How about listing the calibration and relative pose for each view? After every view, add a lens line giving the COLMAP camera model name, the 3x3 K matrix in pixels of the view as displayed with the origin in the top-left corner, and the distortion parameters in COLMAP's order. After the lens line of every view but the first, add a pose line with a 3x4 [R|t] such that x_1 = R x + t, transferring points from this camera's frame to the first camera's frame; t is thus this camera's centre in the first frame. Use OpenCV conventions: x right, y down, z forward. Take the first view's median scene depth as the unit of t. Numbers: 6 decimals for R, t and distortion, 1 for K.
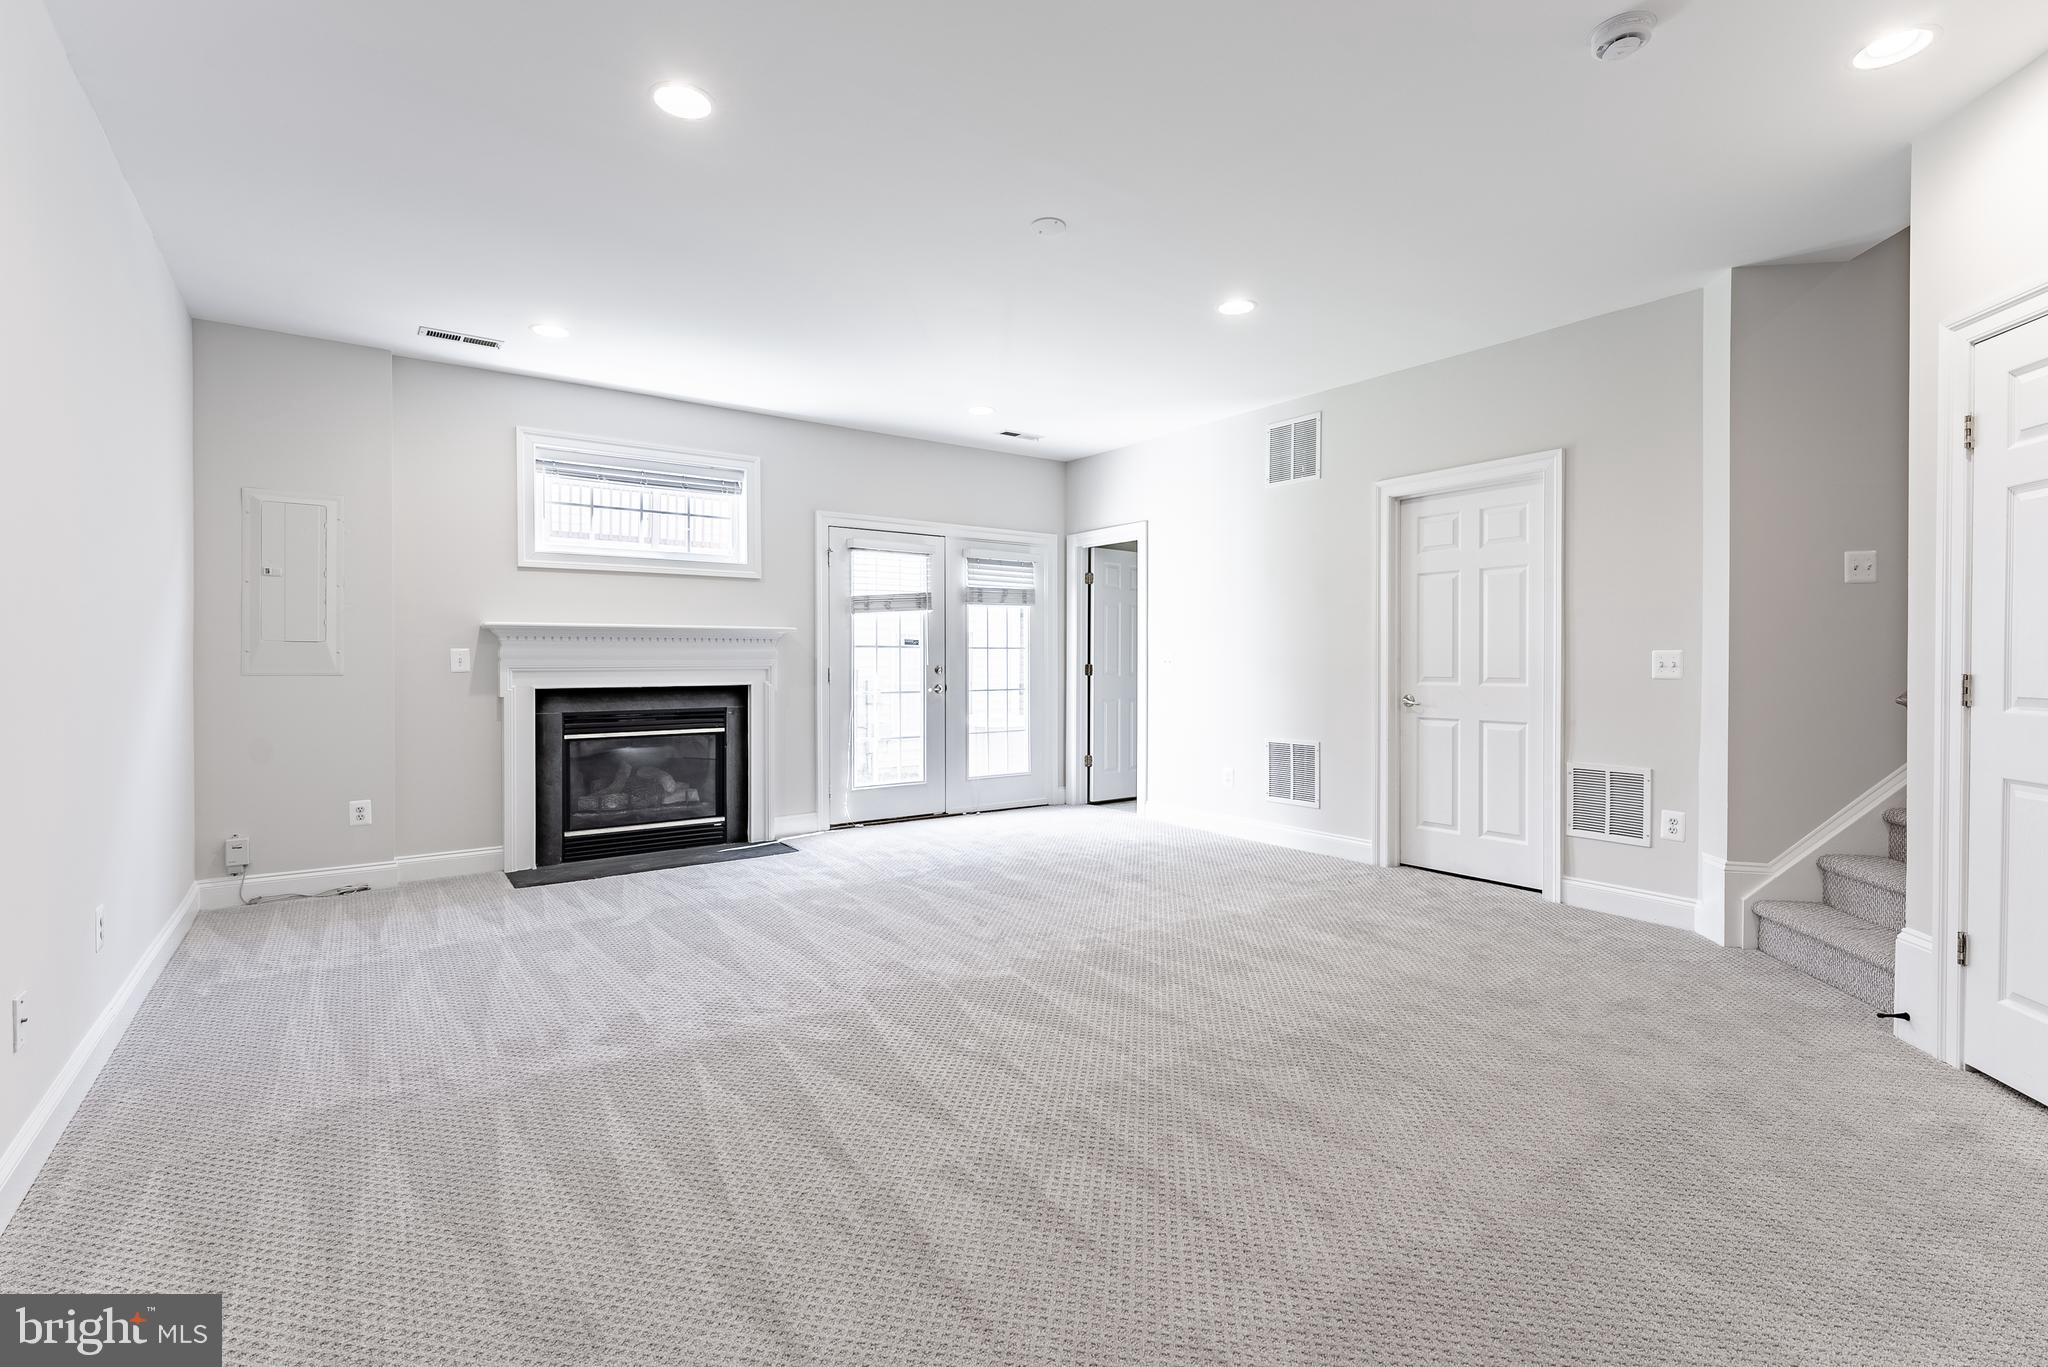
lens RADIAL K [[920.5, 0, 1022.3], [0, 920.5, 679.5], [0, 0, 1]] dist [0.002718, 0.000347]
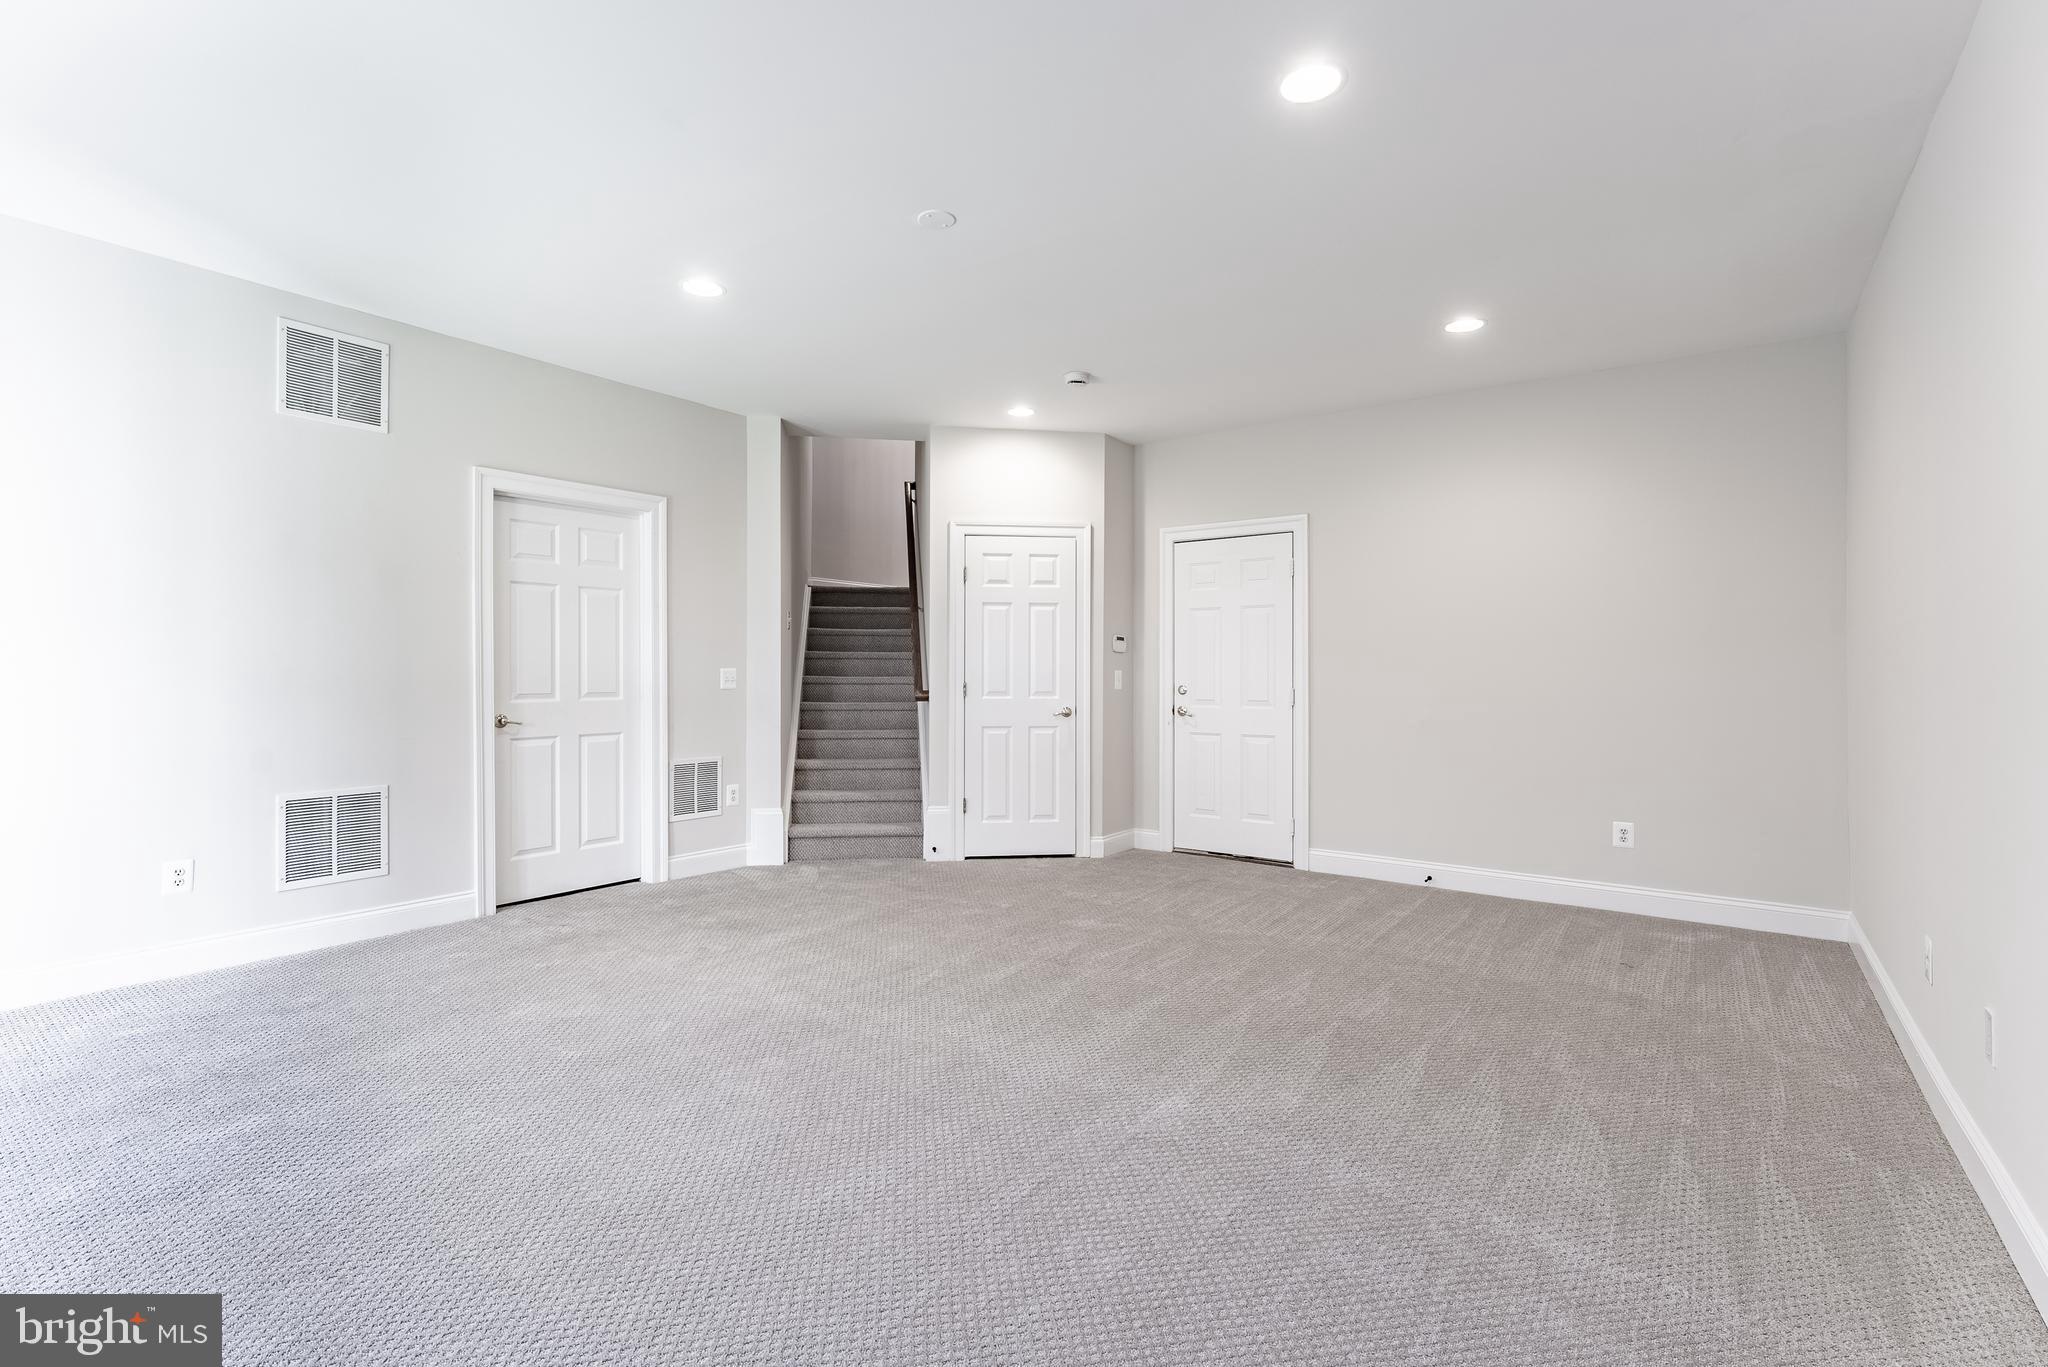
lens RADIAL K [[920.5, 0, 1022.3], [0, 920.5, 679.5], [0, 0, 1]] dist [0.002718, 0.000347]
pose [[-0.294285, -0.009845, 0.955667, -0.626335], [0.015392, 0.999768, 0.015039, -0.024558], [-0.955594, 0.019135, -0.294066, 0.837333]]
